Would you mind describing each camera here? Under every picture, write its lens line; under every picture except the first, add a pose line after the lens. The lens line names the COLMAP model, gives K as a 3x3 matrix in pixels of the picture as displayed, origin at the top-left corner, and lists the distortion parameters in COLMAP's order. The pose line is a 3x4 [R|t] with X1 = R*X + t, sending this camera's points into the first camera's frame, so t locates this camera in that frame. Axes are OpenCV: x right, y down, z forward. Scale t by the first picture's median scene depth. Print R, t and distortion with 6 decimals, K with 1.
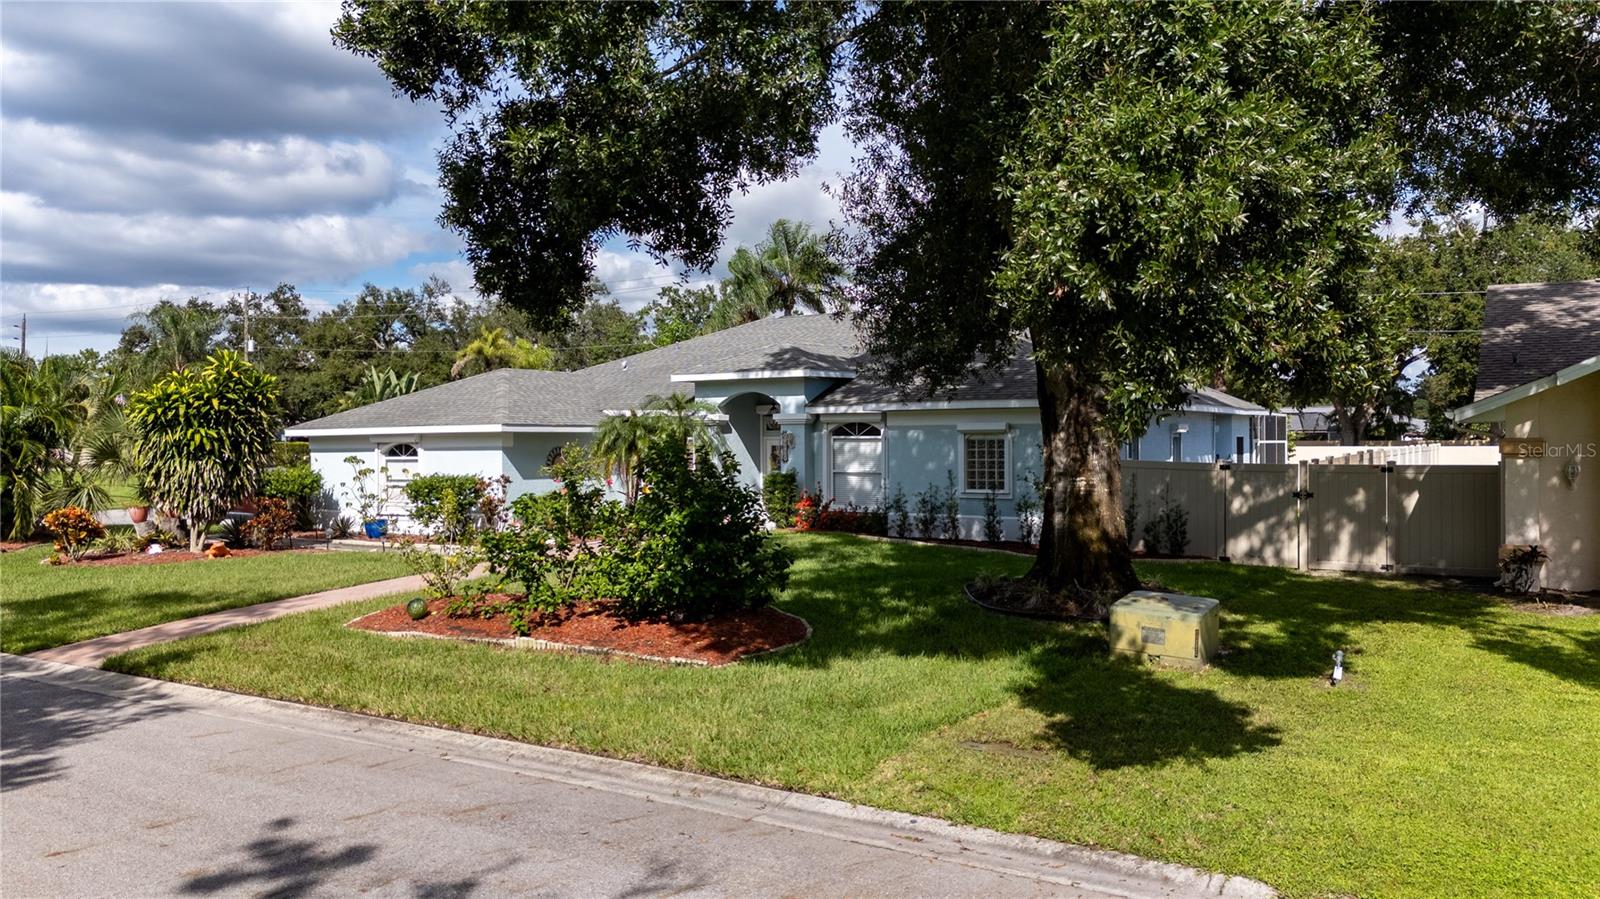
lens RADIAL K [[1185.5, 0, 791.9], [0, 1185.5, 455.2], [0, 0, 1]] dist [0.052713, -0.032796]
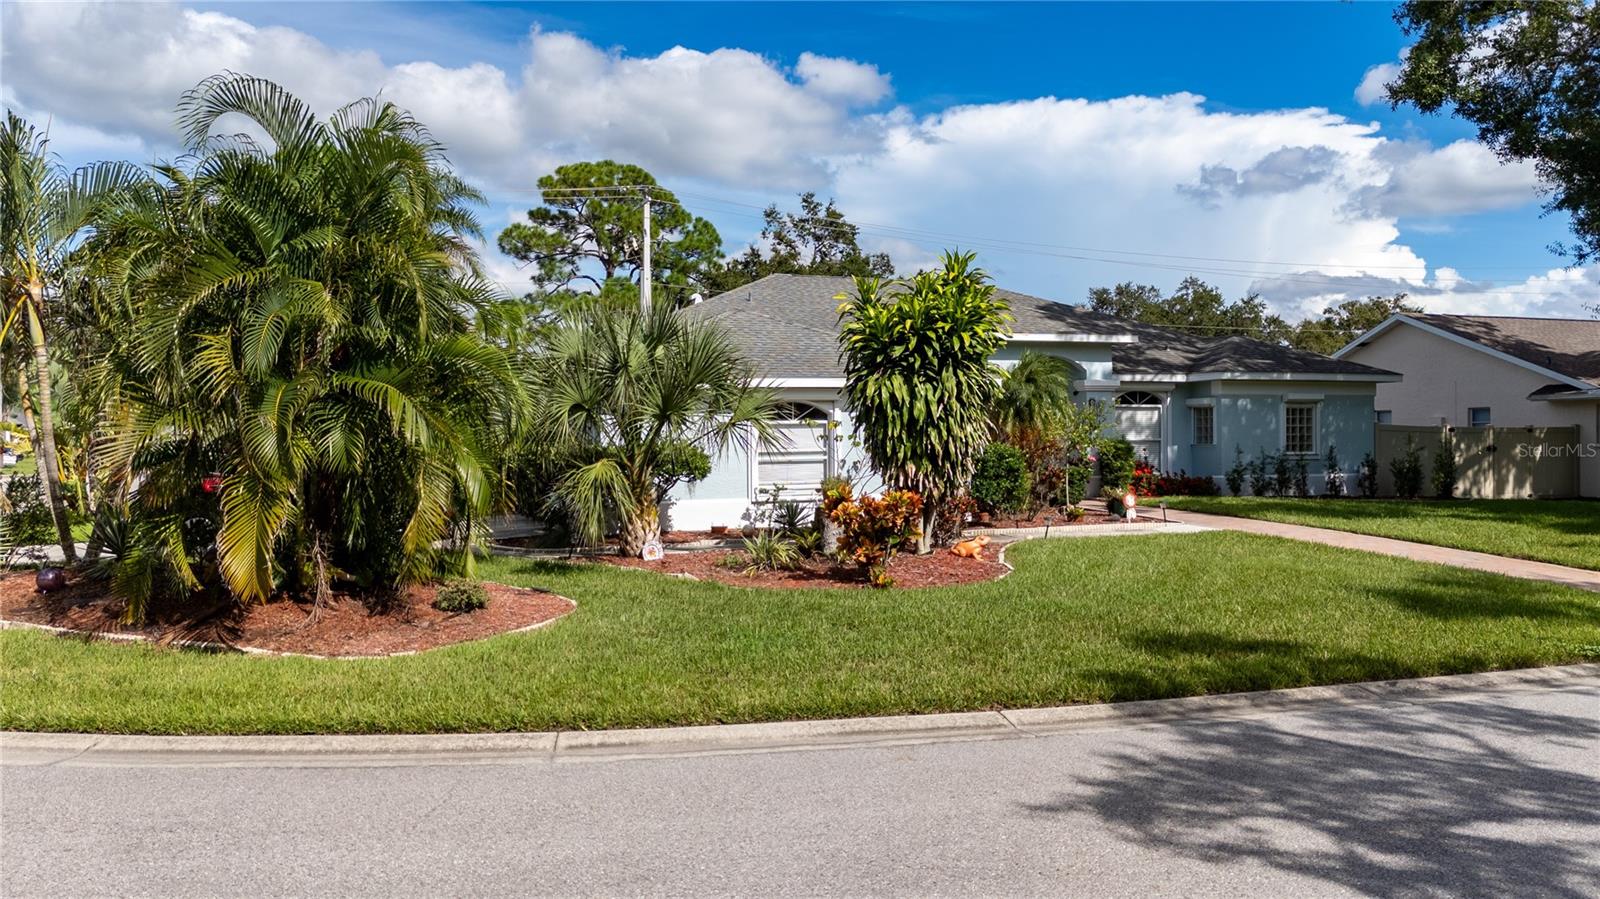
lens RADIAL K [[1185.5, 0, 801.1], [0, 1185.5, 452.7], [0, 0, 1]] dist [0.052713, -0.032796]
pose [[0.615046, -0.009421, 0.788435, -1.023460], [0.012206, 0.999923, 0.002426, 0.020627], [-0.788397, 0.008131, 0.615113, 0.663538]]
